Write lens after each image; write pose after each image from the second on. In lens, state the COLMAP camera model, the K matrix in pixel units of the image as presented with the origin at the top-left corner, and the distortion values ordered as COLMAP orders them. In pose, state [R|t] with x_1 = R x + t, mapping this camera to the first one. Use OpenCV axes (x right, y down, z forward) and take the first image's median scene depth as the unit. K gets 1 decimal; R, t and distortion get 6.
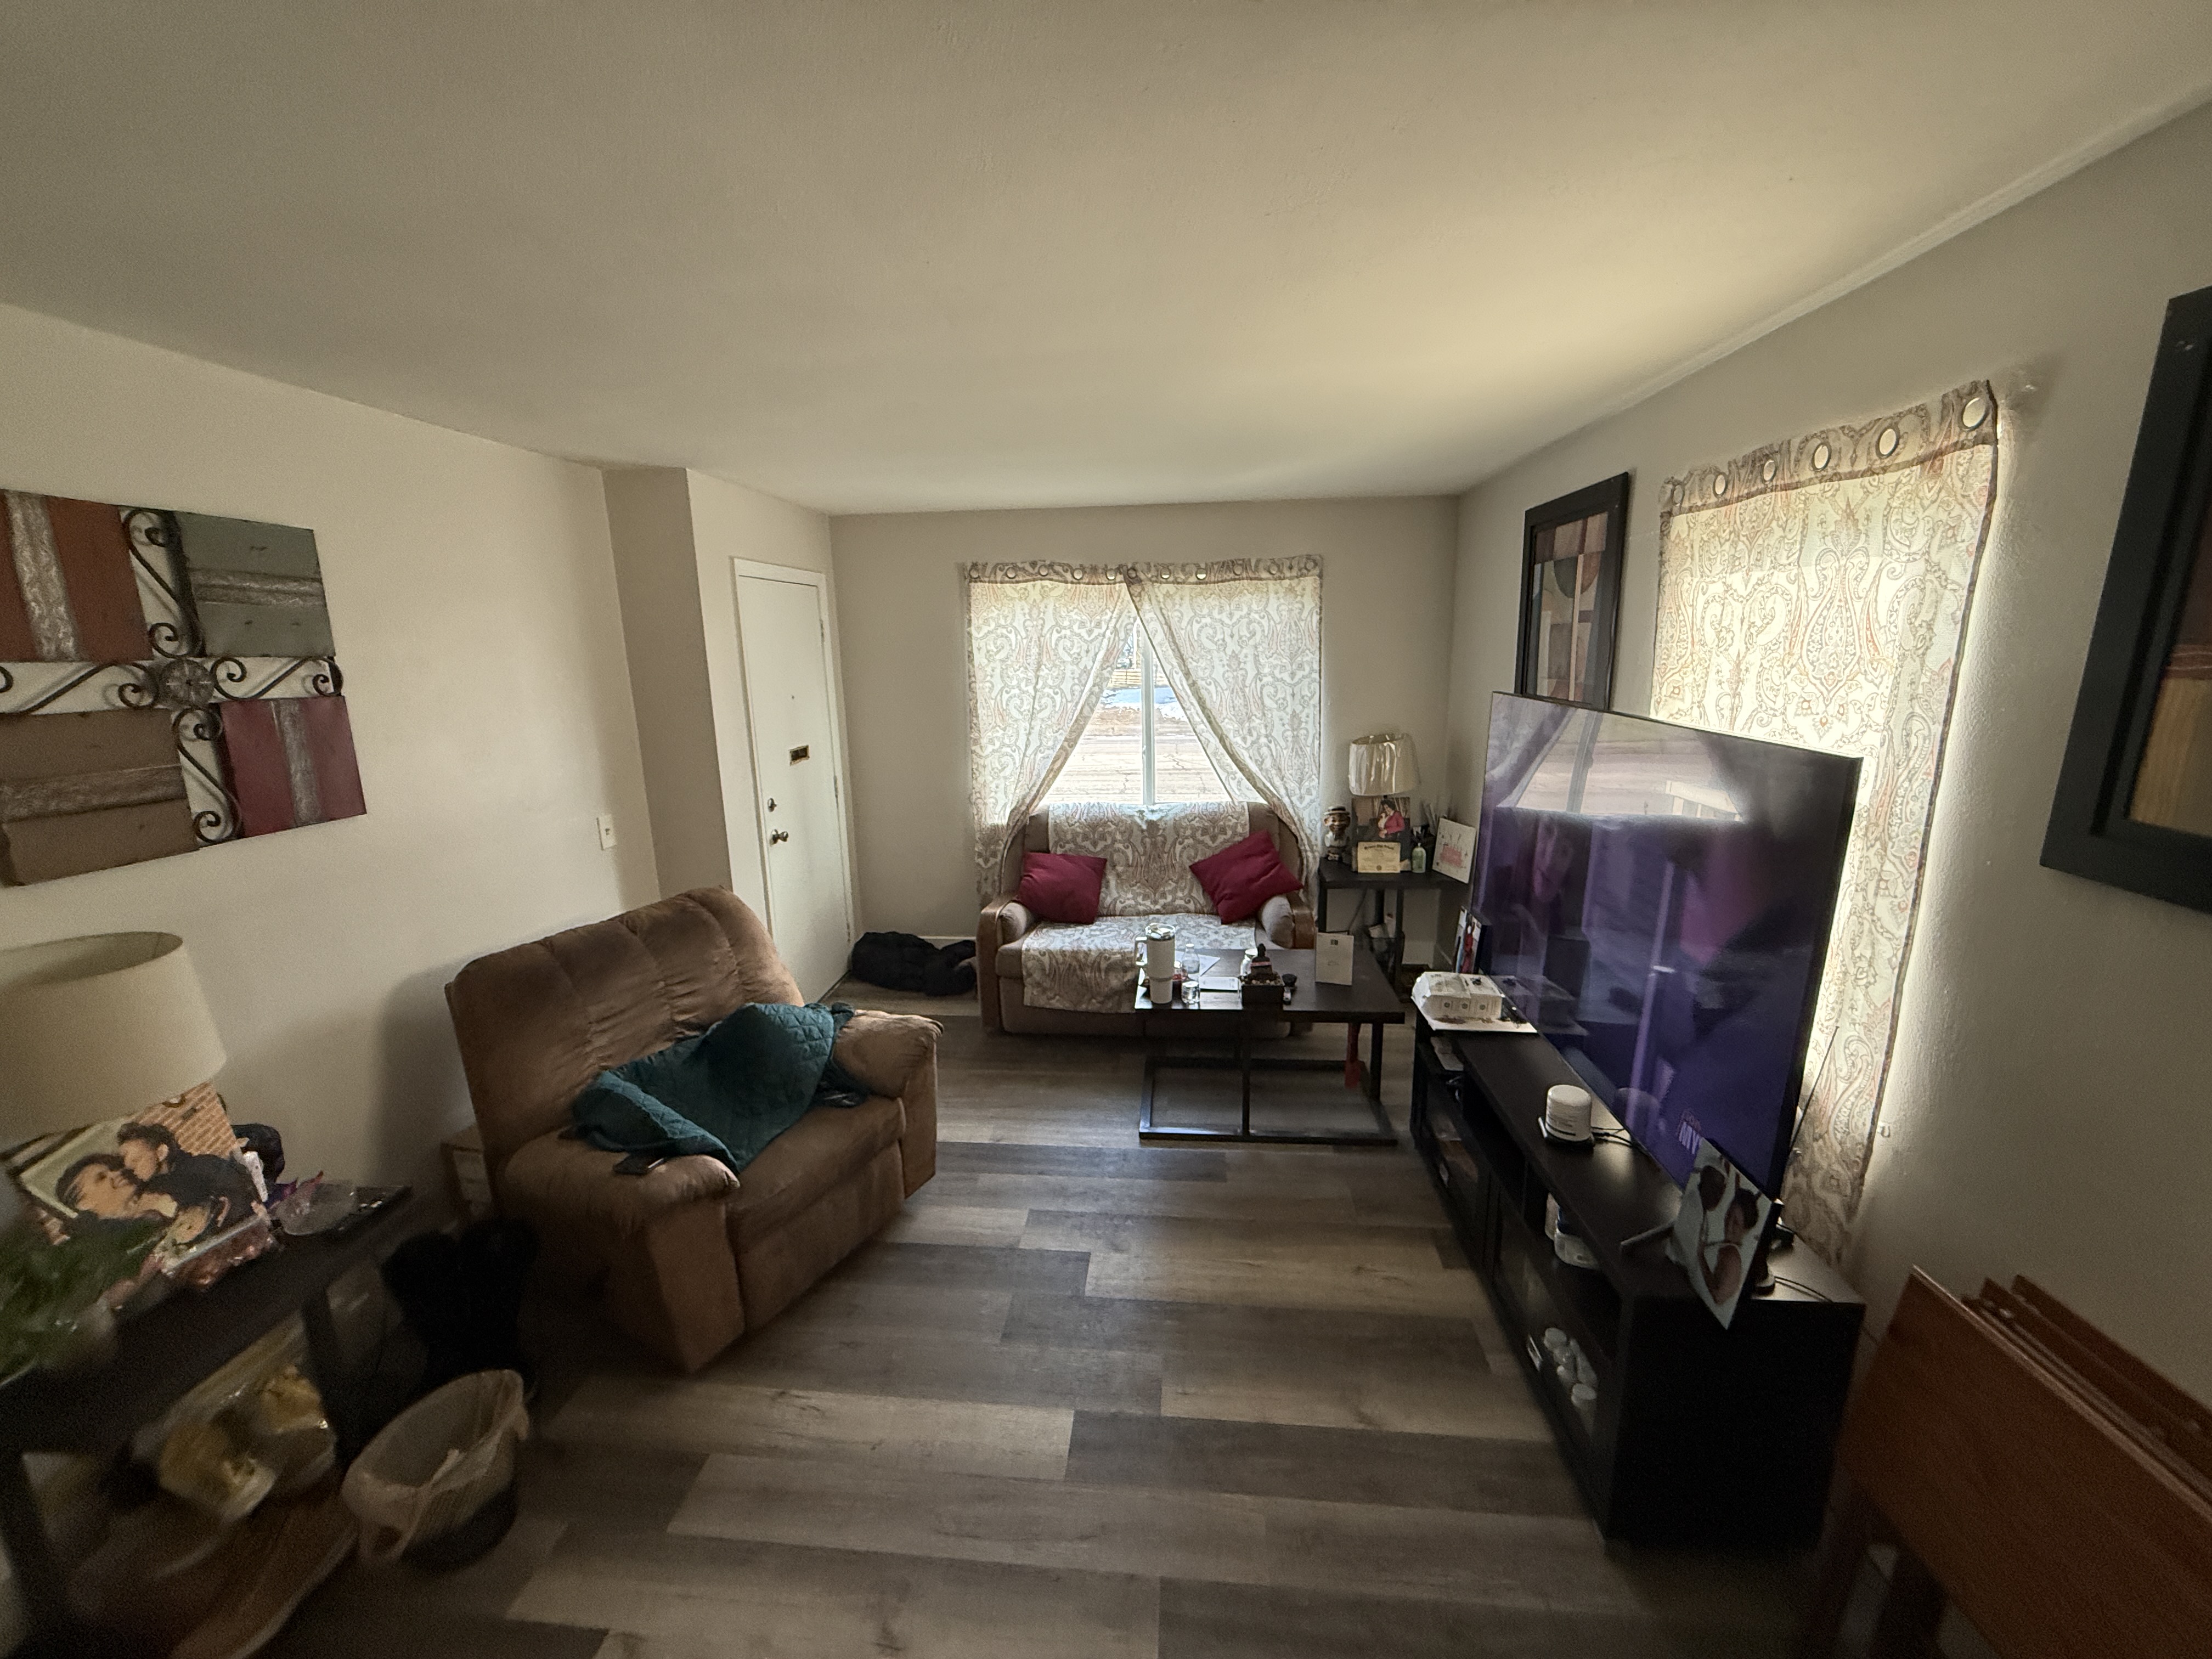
lens RADIAL K [[873.2, 0, 1092.2], [0, 873.2, 831.5], [0, 0, 1]] dist [0.000279, -0.000518]
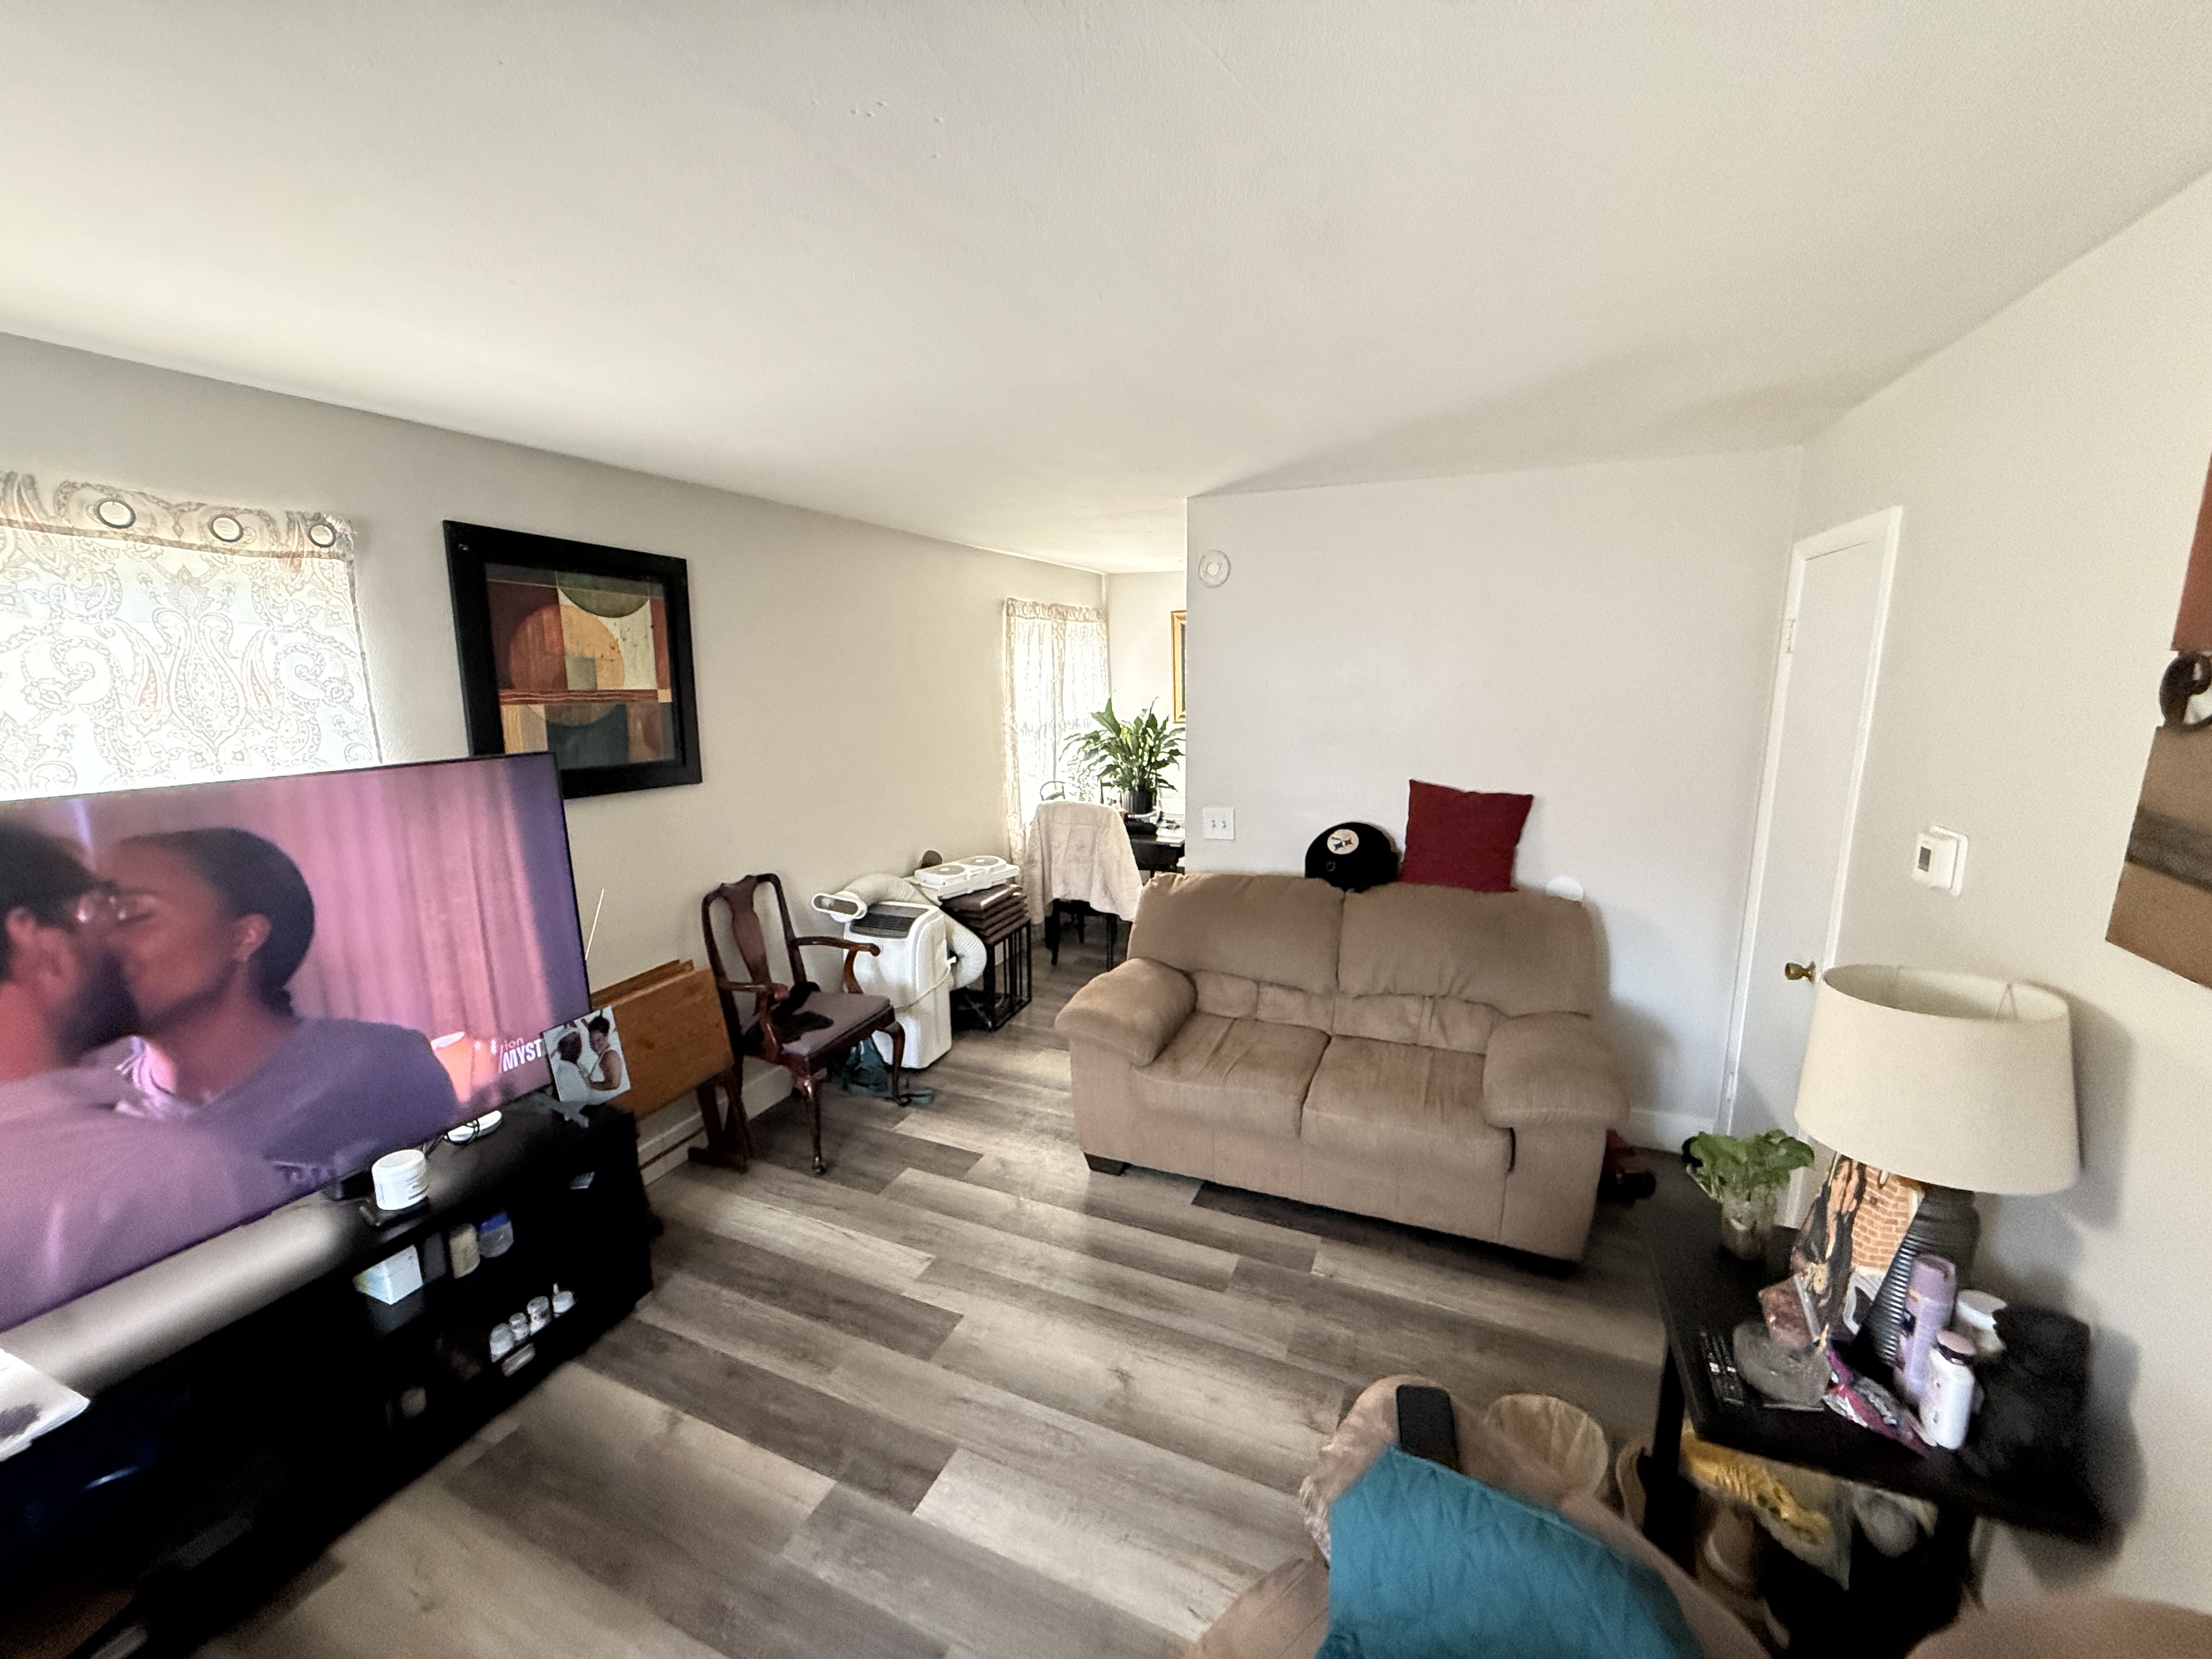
lens RADIAL K [[862.1, 0, 1106.0], [0, 862.1, 829.5], [0, 0, 1]] dist [-0.023892, -0.000191]
pose [[-0.958687, -0.022708, 0.283555, -0.510249], [0.087965, 0.924286, 0.371427, -0.350985], [-0.270521, 0.381025, -0.884103, 1.671134]]
